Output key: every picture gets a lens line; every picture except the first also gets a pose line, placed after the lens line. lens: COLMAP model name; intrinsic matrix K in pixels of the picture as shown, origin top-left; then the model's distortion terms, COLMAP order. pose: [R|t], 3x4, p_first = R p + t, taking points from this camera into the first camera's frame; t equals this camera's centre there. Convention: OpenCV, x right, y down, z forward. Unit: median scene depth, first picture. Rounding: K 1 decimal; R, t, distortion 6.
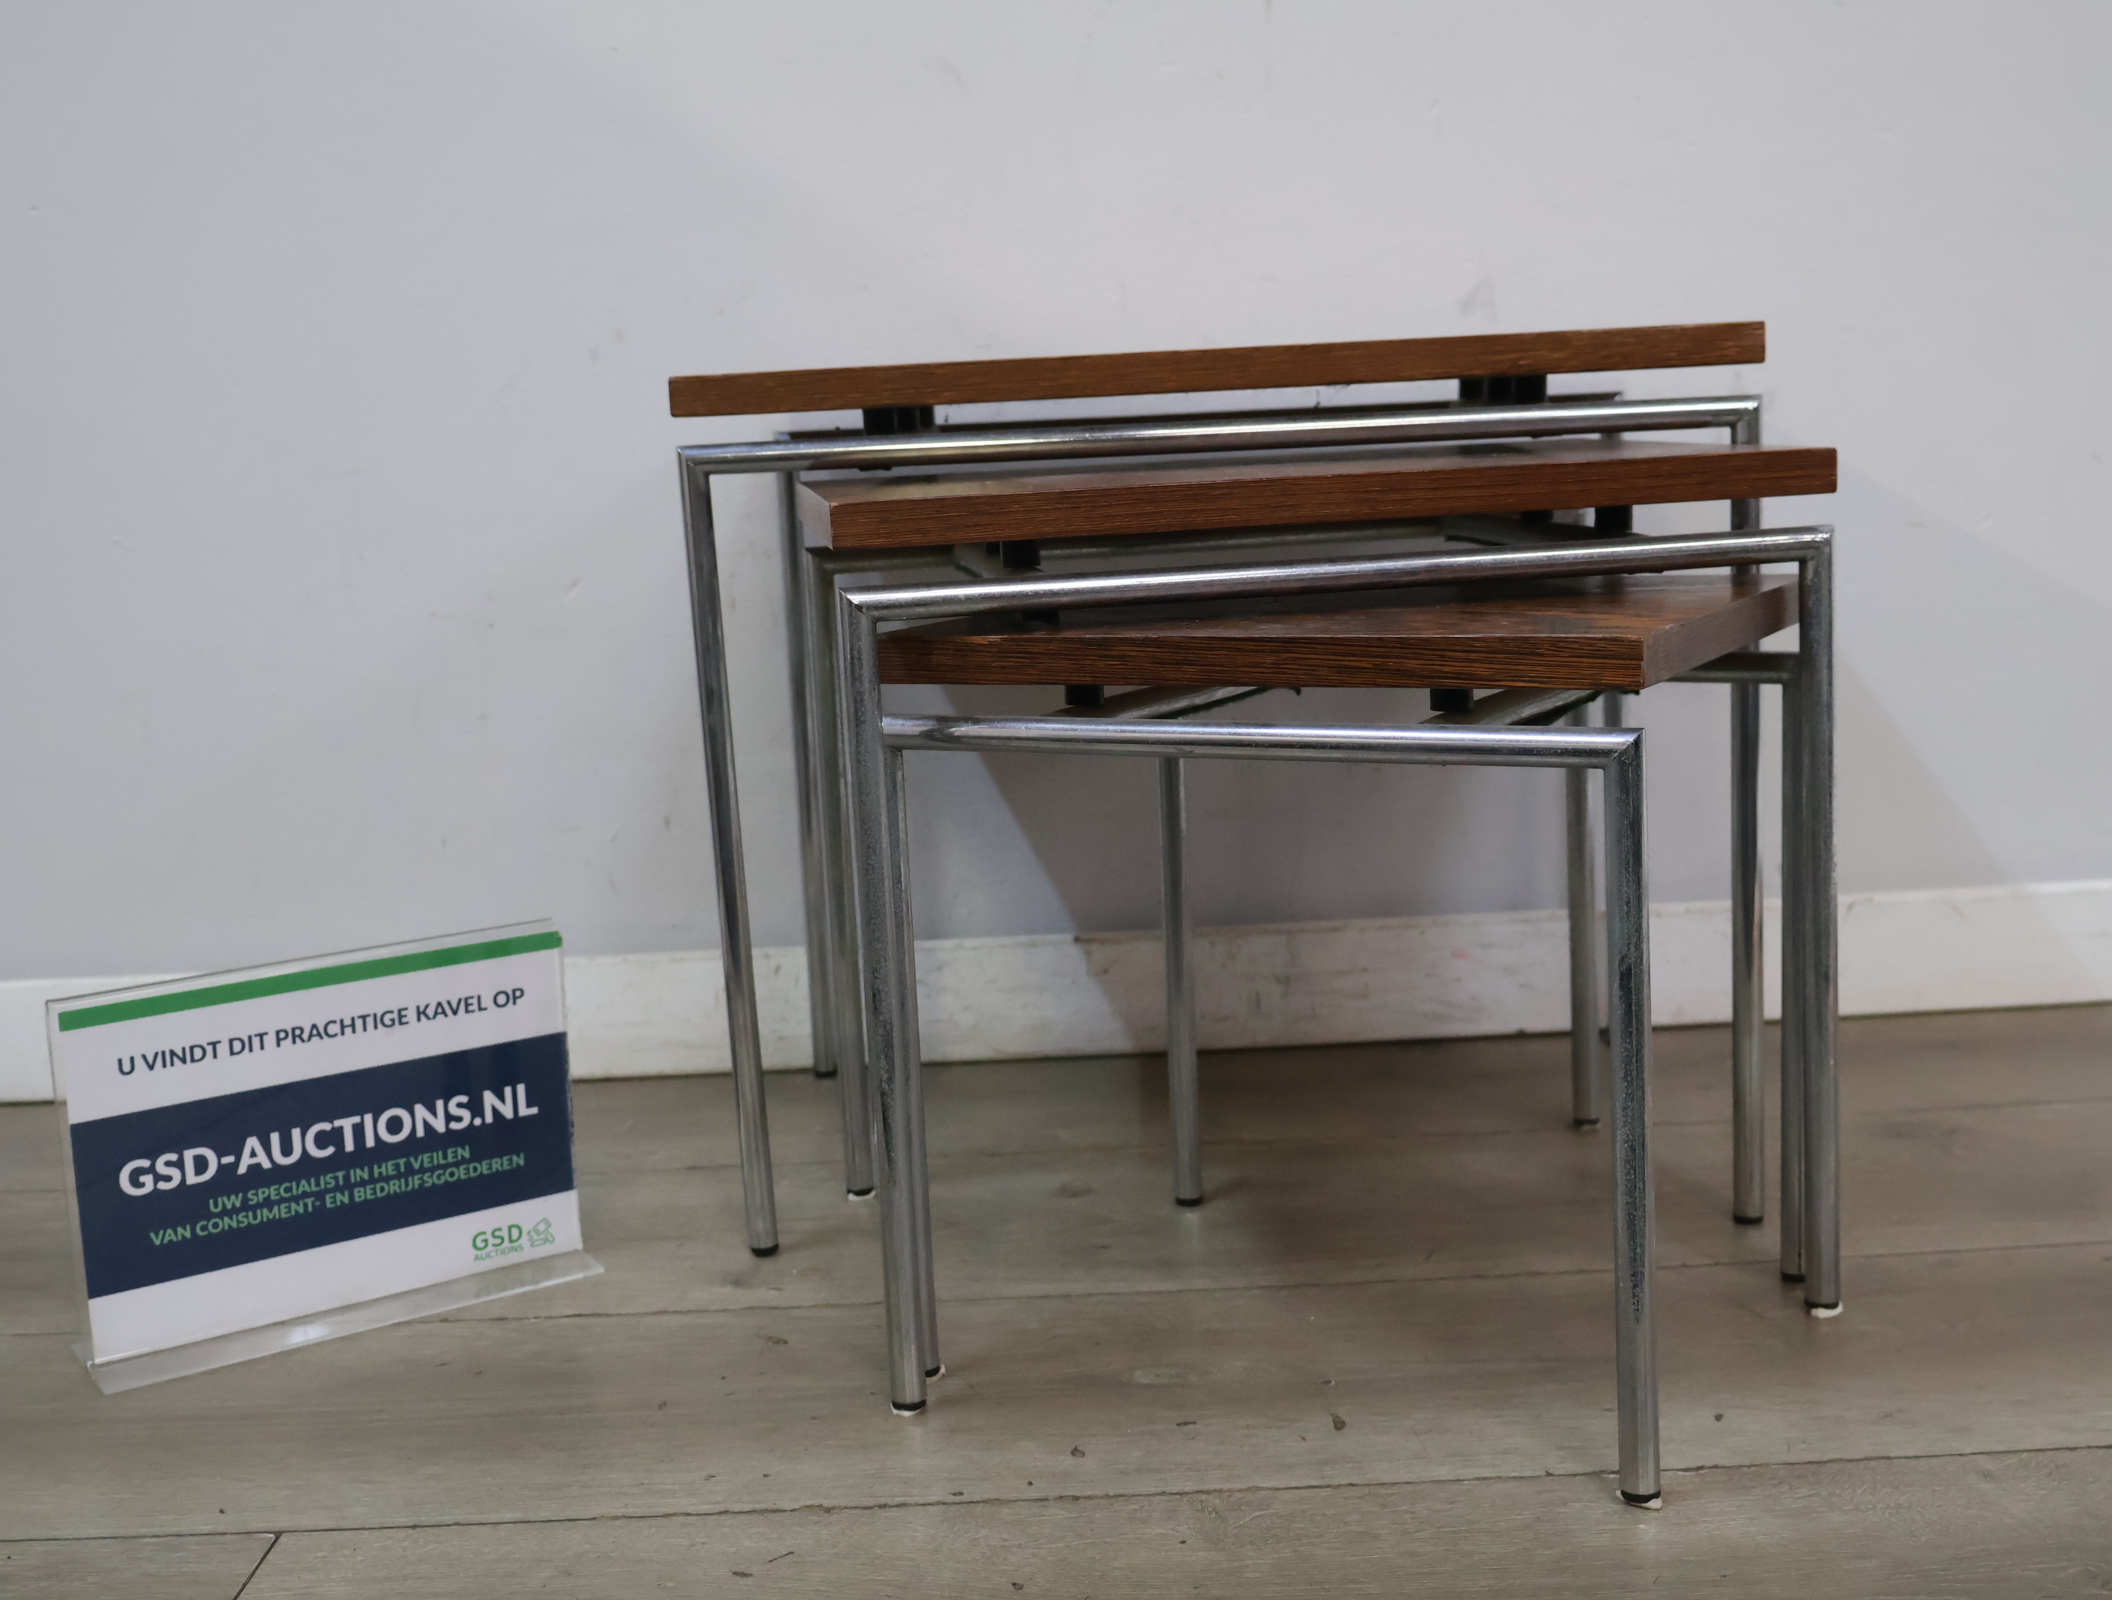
lens RADIAL K [[2525.2, 0, 1050.3], [0, 2525.2, 804.6], [0, 0, 1]] dist [-0.001997, 0.018532]
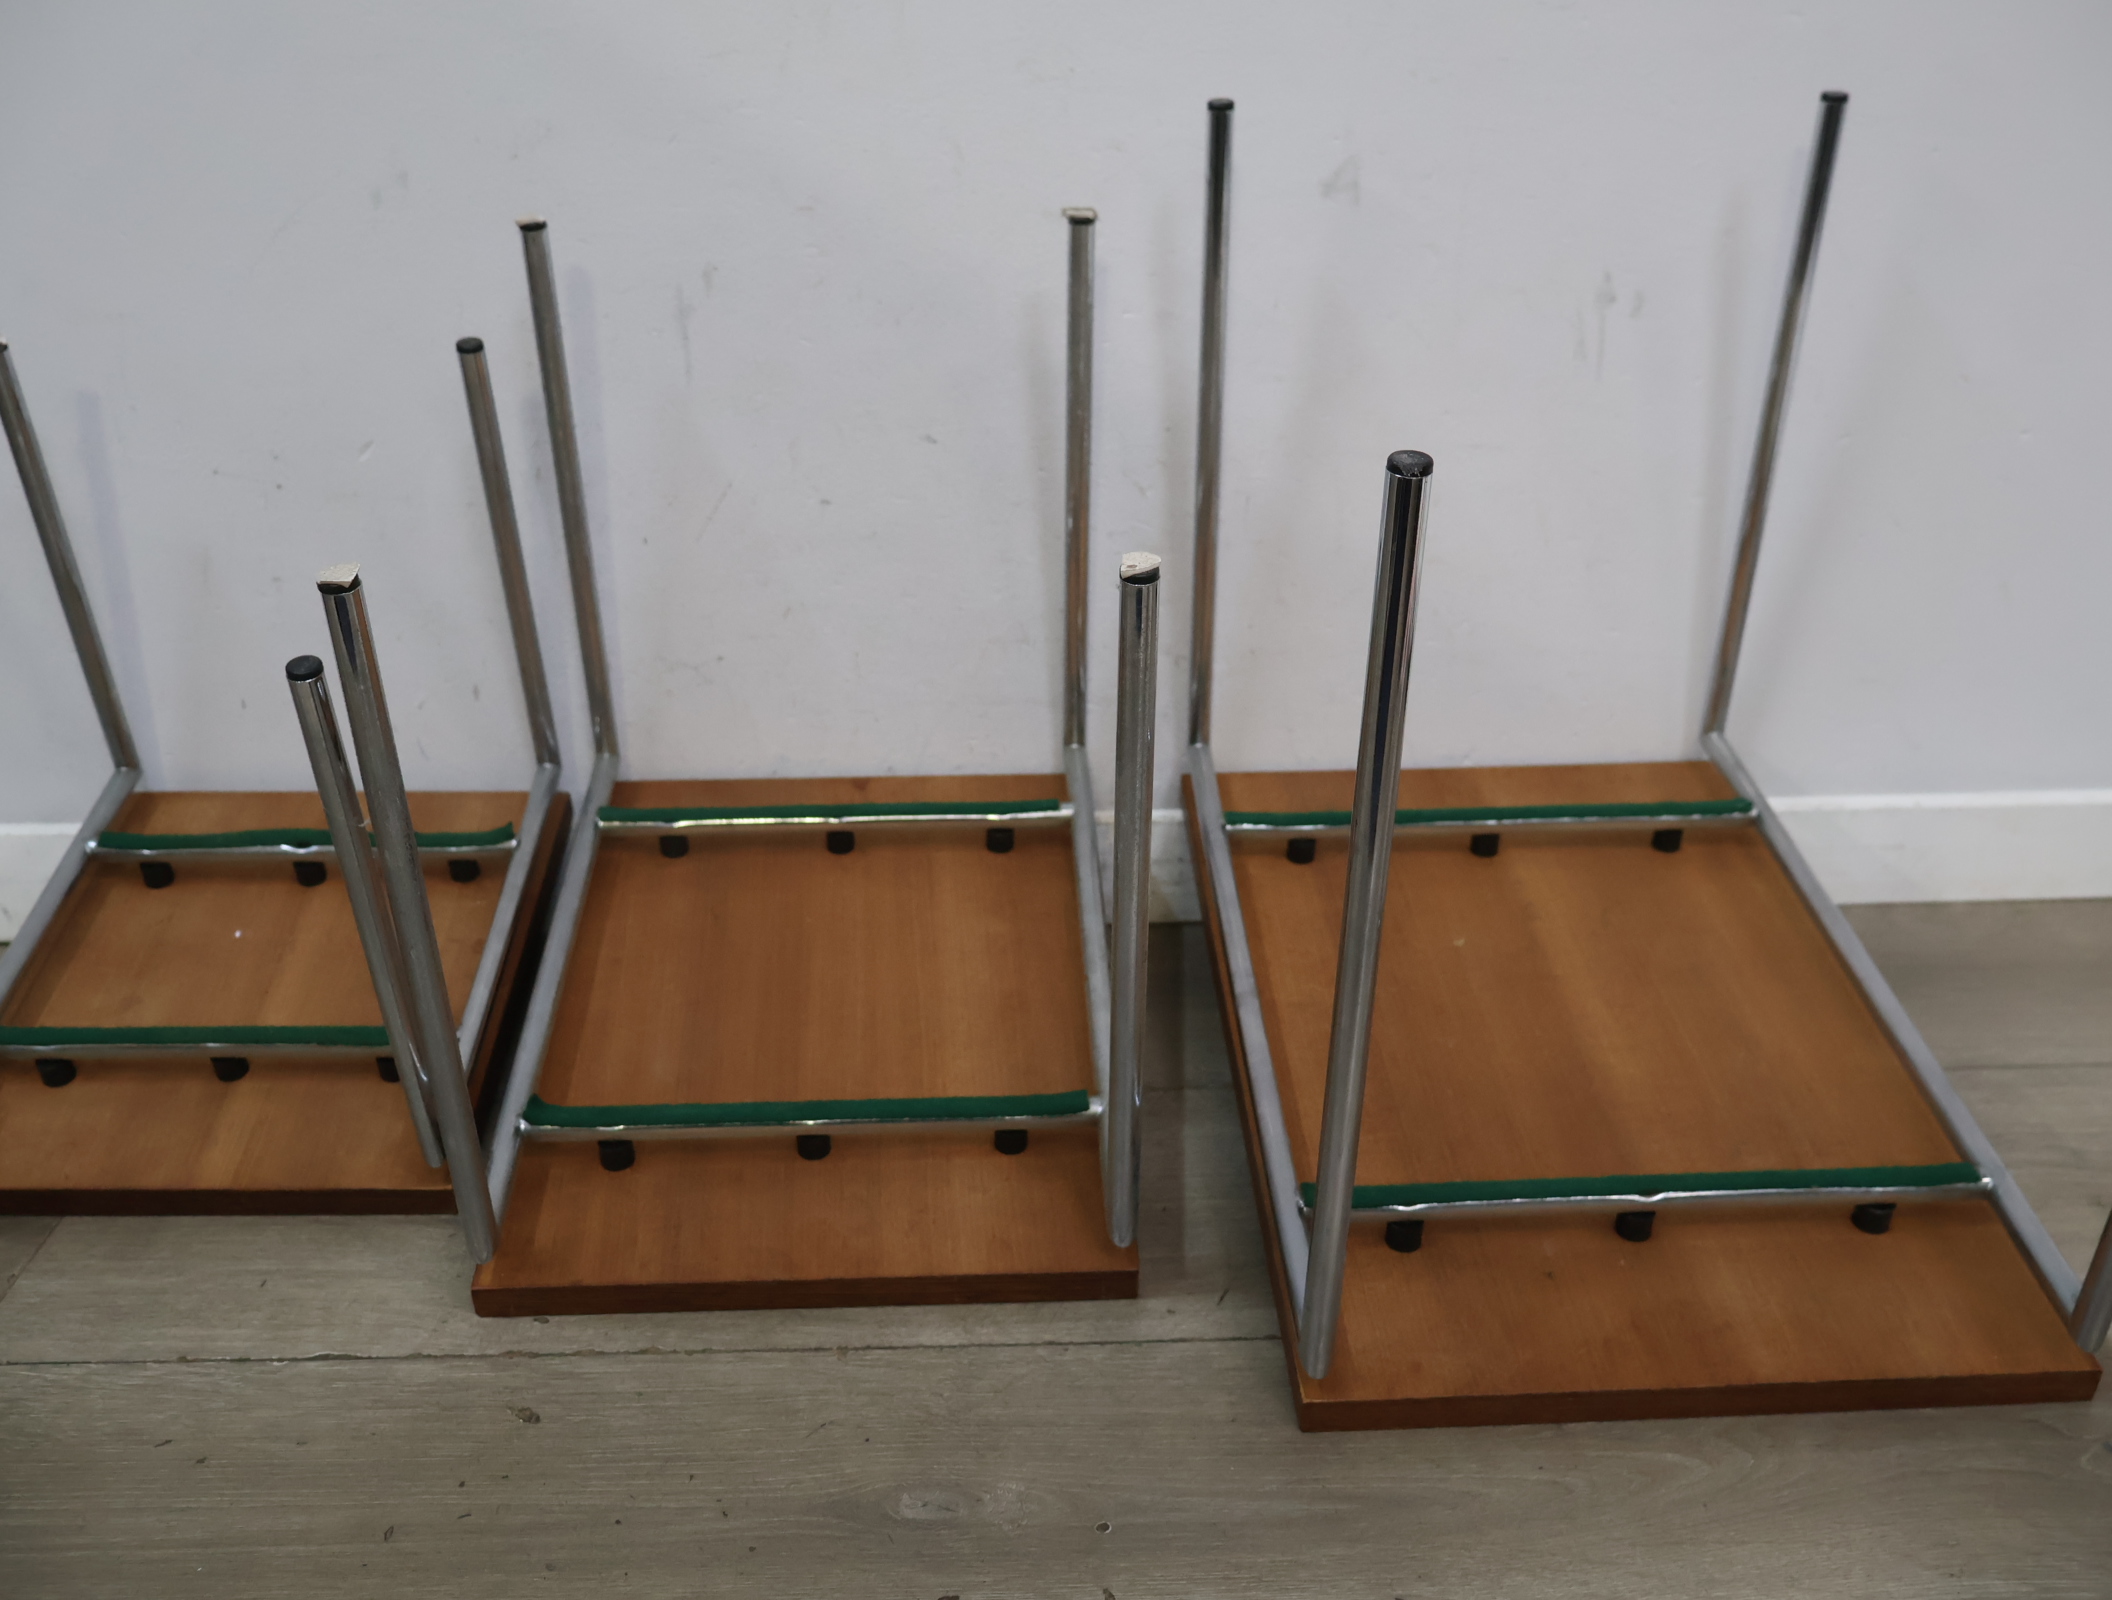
lens RADIAL K [[2040.6, 0, 1053.0], [0, 2040.6, 797.9], [0, 0, 1]] dist [0.002131, -0.004412]
pose [[0.998171, 0.026733, 0.054218, 0.043247], [-0.038101, 0.974543, 0.220940, -0.206452], [-0.046931, -0.222602, 0.973779, 0.329278]]
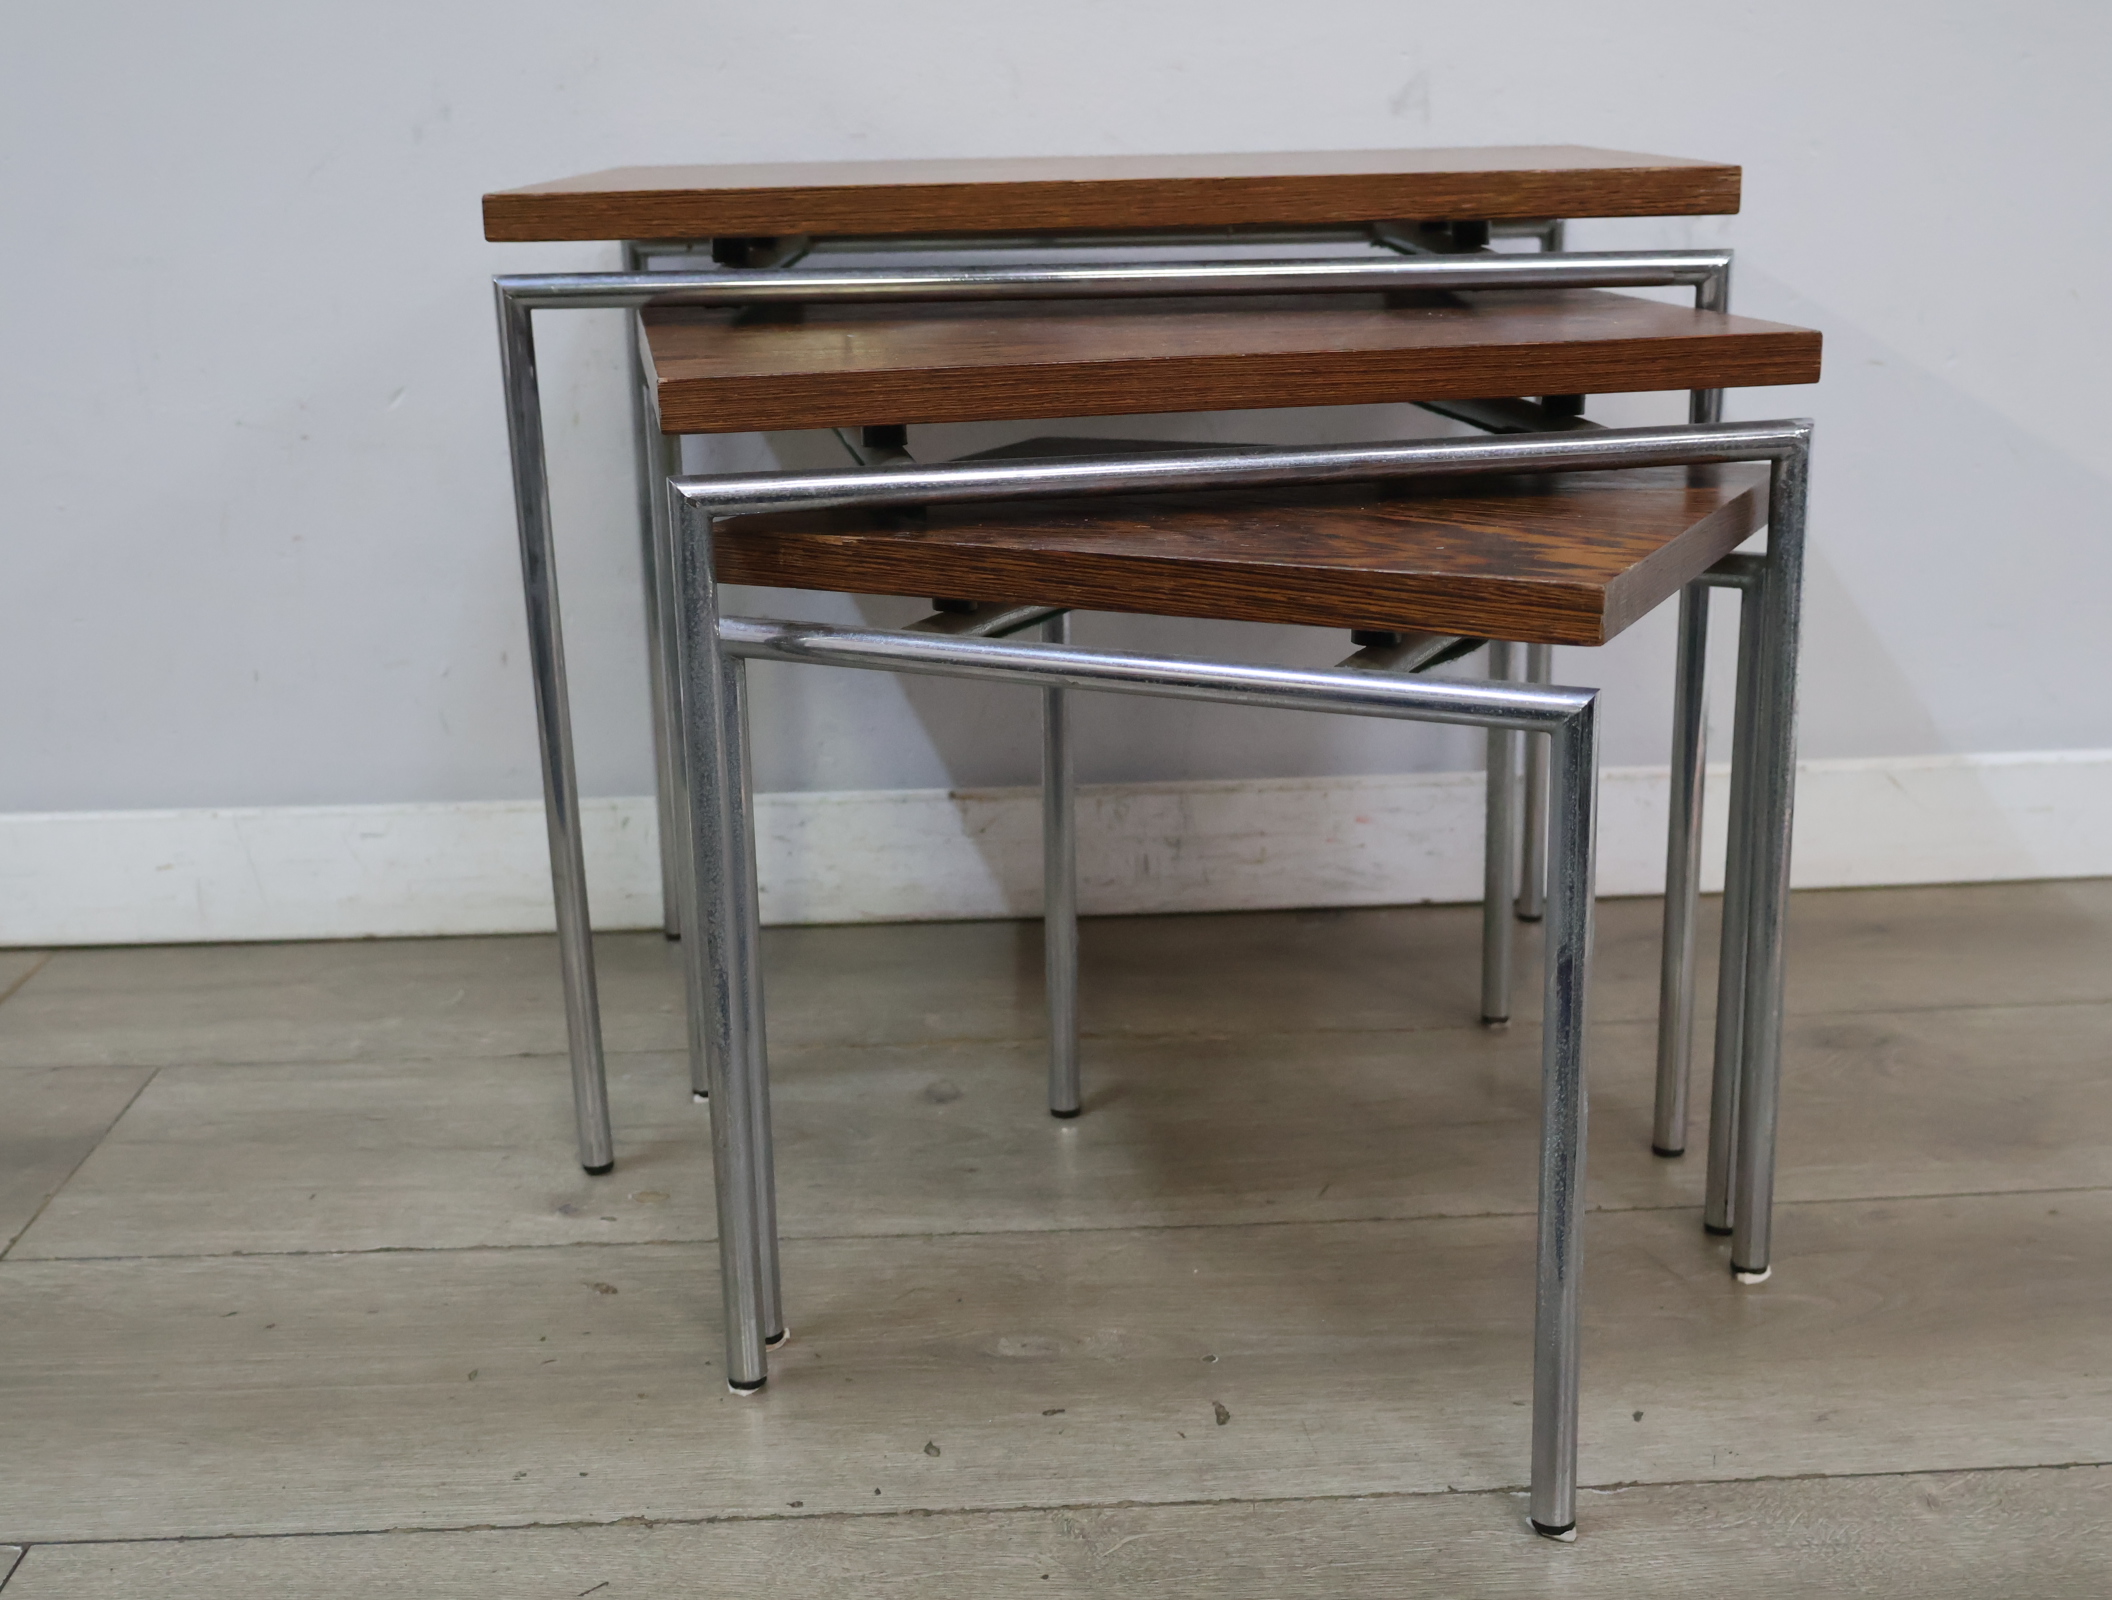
lens RADIAL K [[2525.2, 0, 1050.3], [0, 2525.2, 804.6], [0, 0, 1]] dist [-0.001997, 0.018532]
pose [[0.998921, 0.016503, 0.043417, 0.009637], [-0.021287, 0.993464, 0.112142, -0.071233], [-0.041283, -0.112945, 0.992743, 0.125767]]
